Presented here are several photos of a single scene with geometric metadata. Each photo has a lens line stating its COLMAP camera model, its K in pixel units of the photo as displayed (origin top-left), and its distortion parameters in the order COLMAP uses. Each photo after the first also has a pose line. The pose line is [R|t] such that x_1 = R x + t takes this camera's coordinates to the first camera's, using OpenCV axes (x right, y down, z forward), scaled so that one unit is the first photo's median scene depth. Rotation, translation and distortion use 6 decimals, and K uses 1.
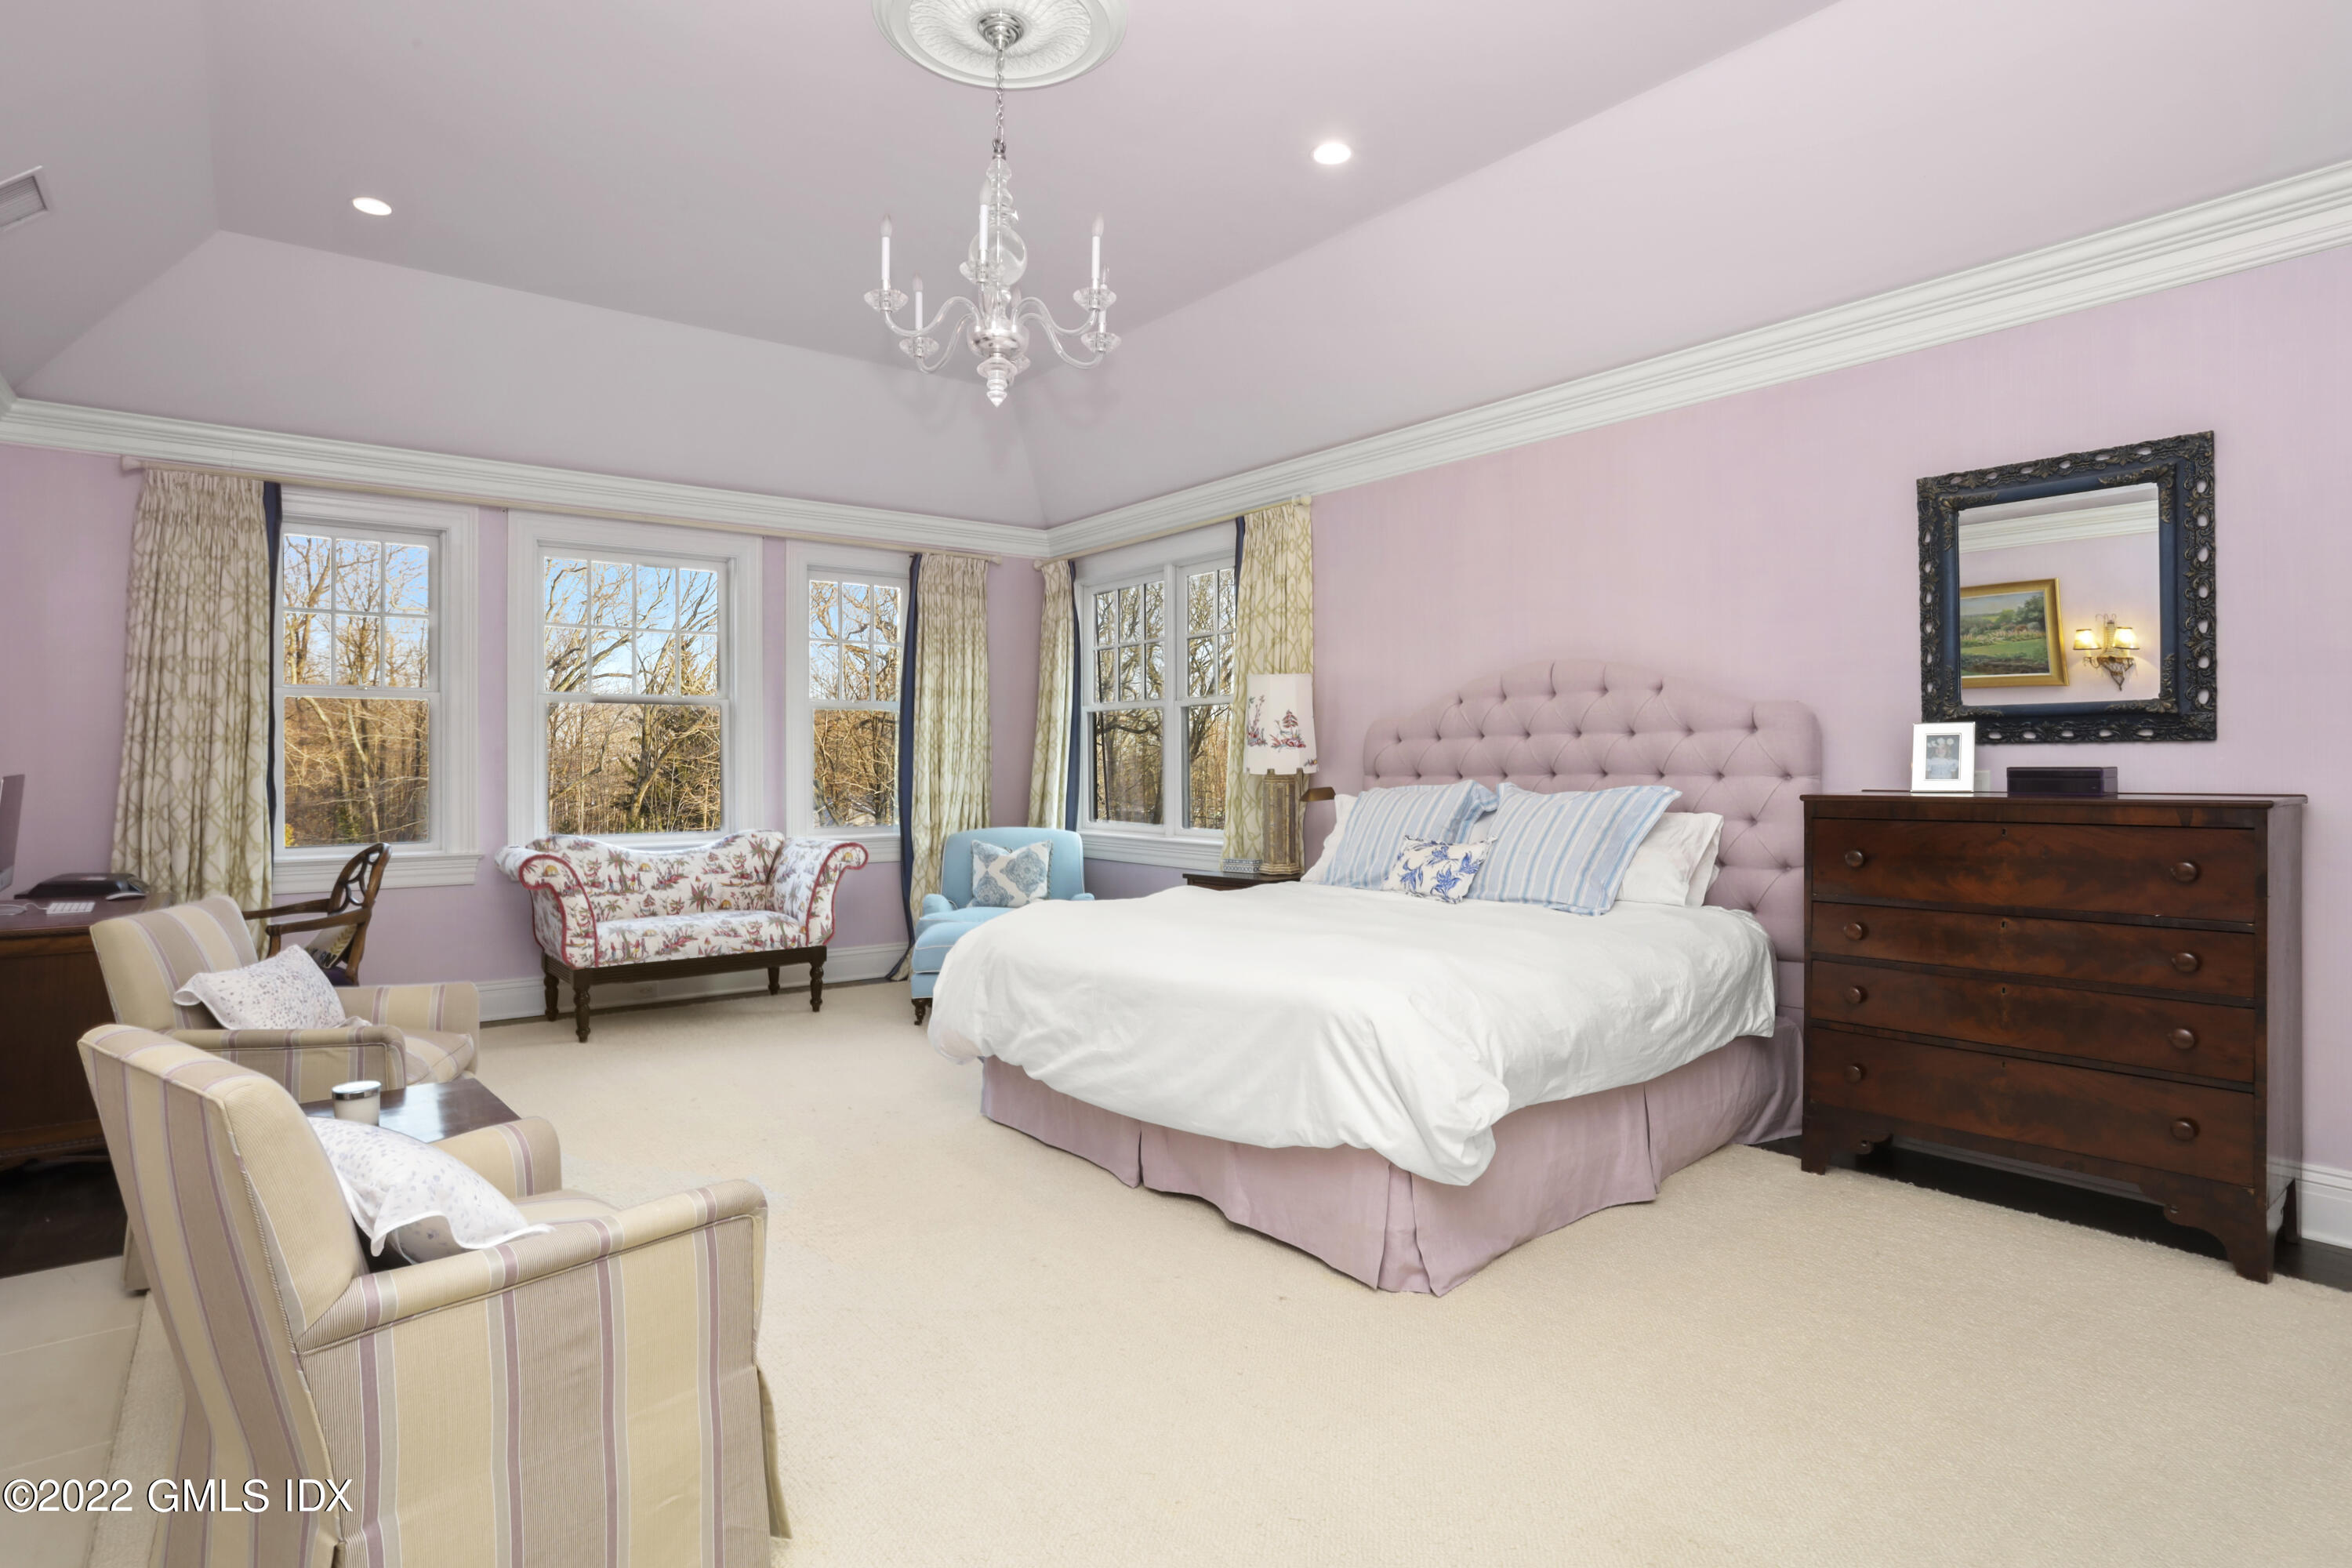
lens RADIAL K [[1212.2, 0, 1176.0], [0, 1212.2, 784.0], [0, 0, 1]] dist [-0.000461, 0.000605]
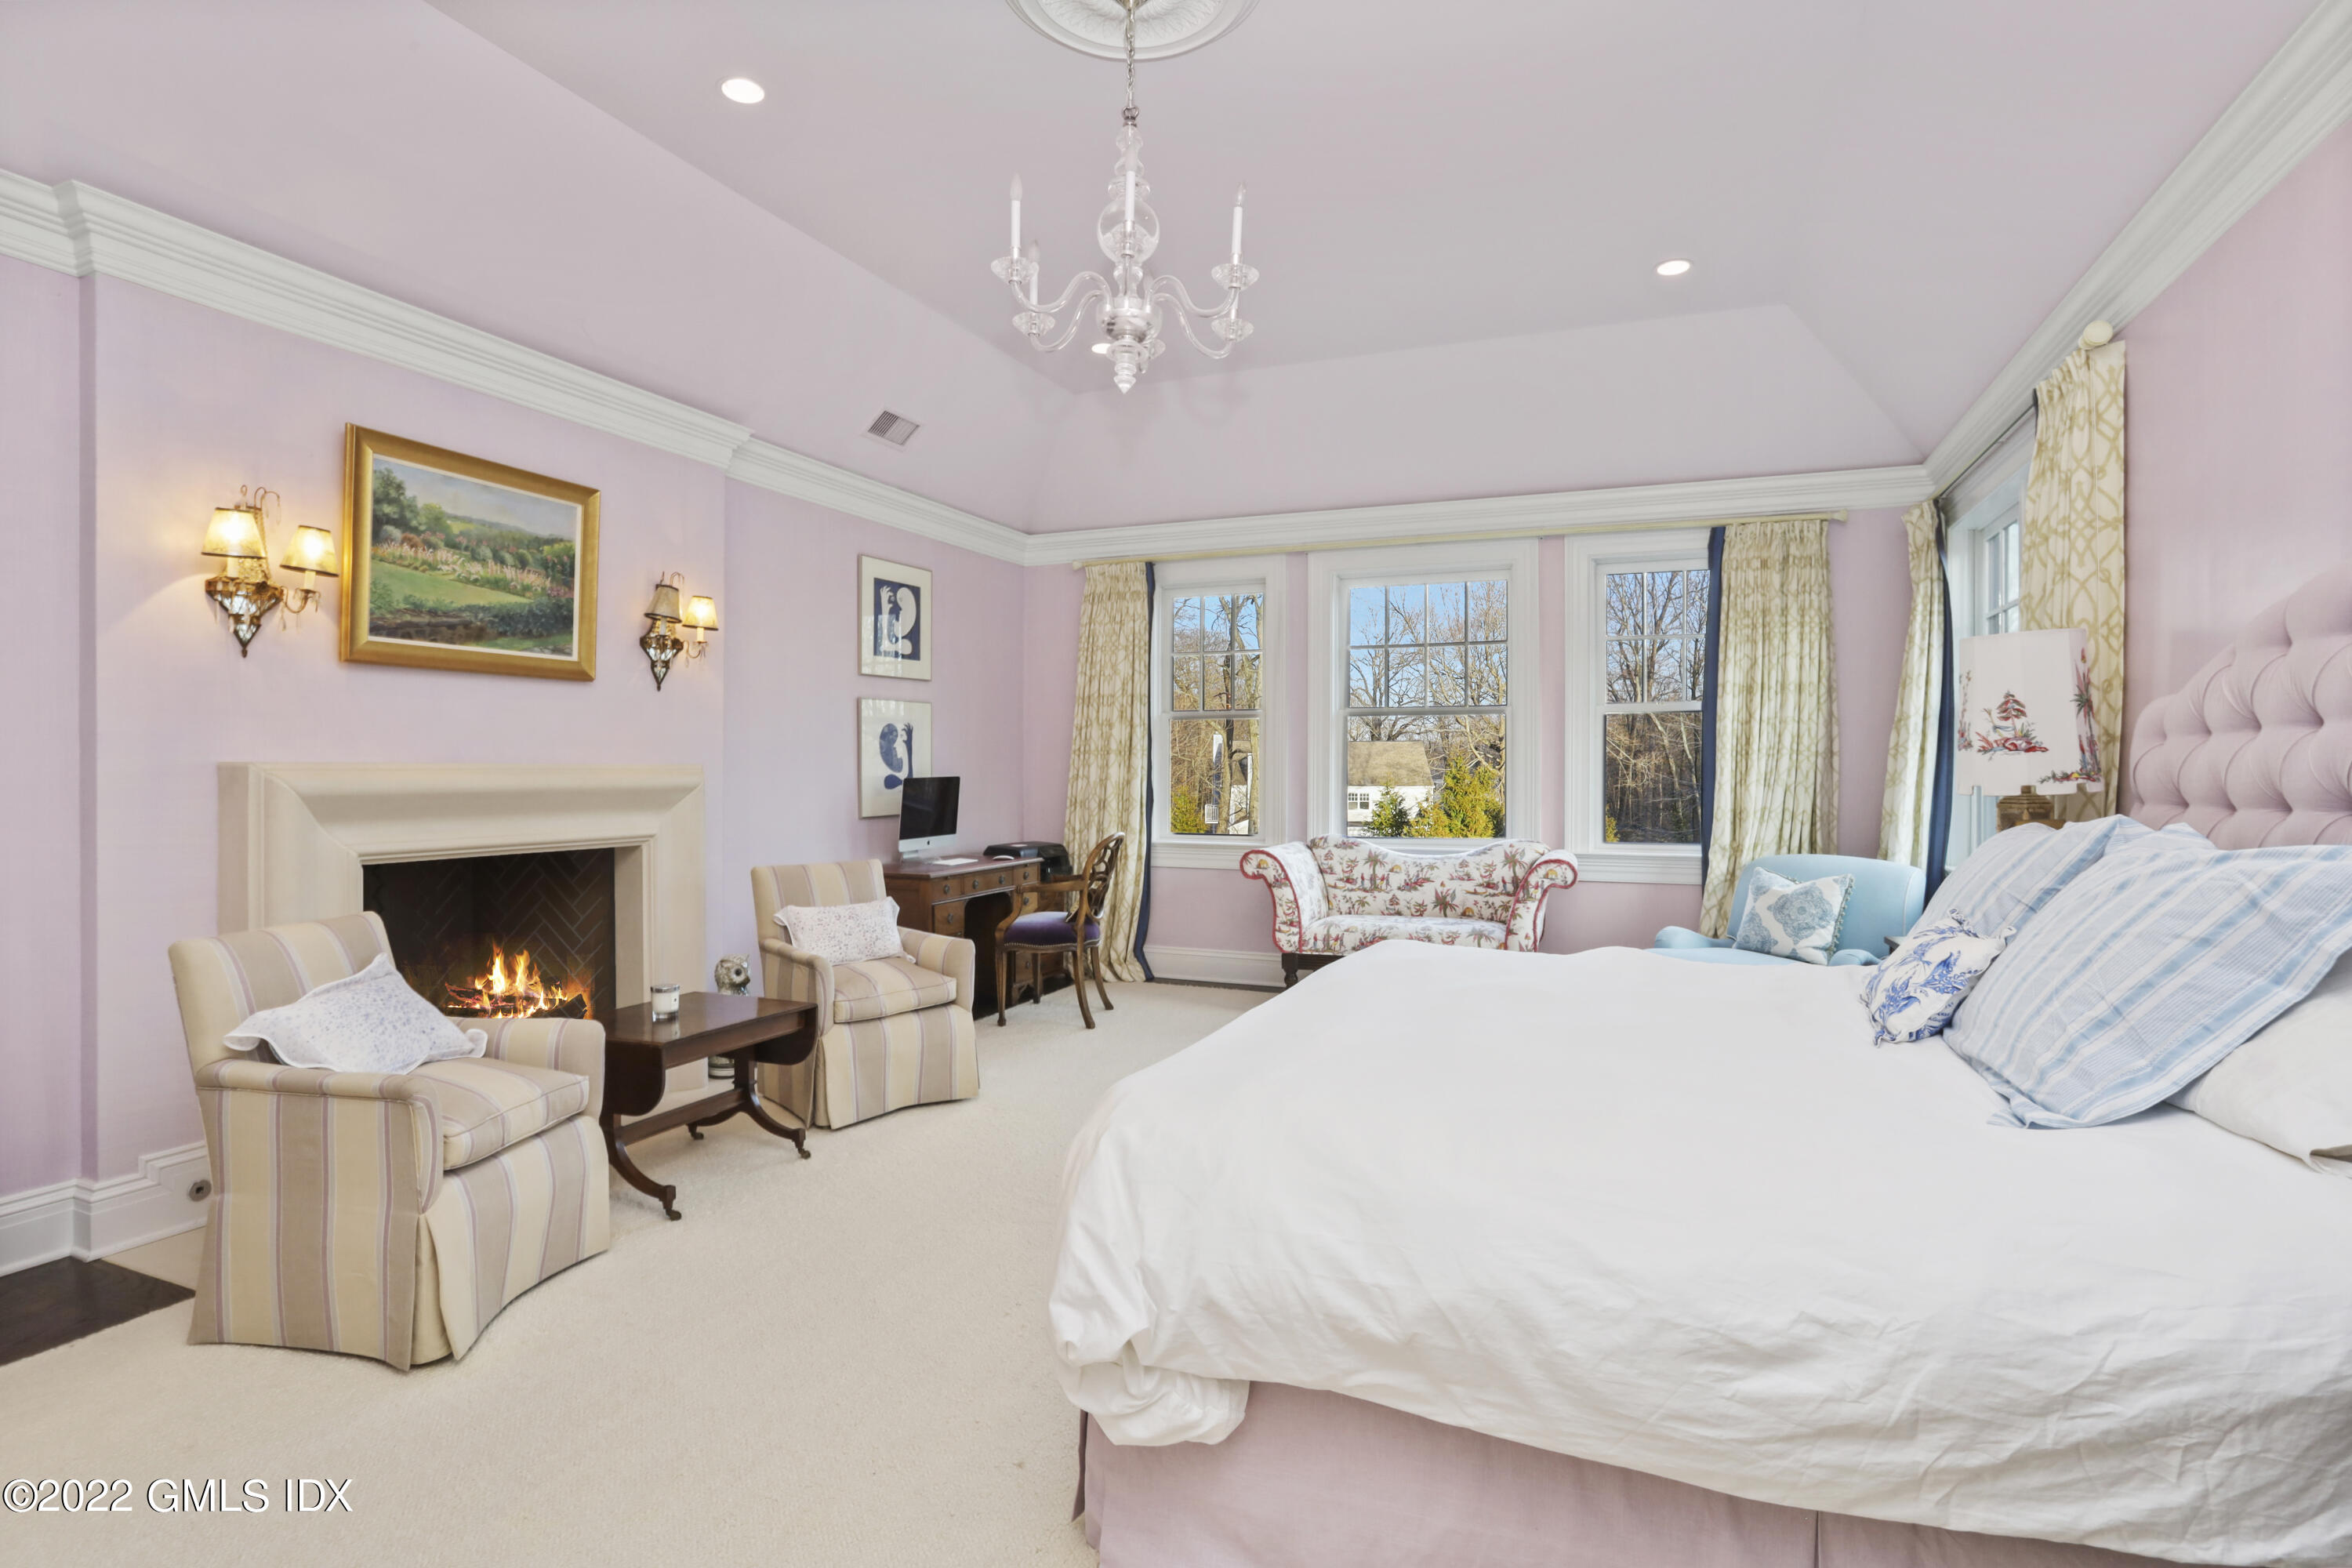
lens RADIAL K [[1174.0, 0, 1179.9], [0, 1174.0, 775.5], [0, 0, 1]] dist [-0.079187, 0.045351]
pose [[0.517582, 0.009550, -0.855580, 0.344449], [-0.018627, 0.999826, -0.000109, -0.009449], [0.855431, 0.015993, 0.517670, 0.308771]]
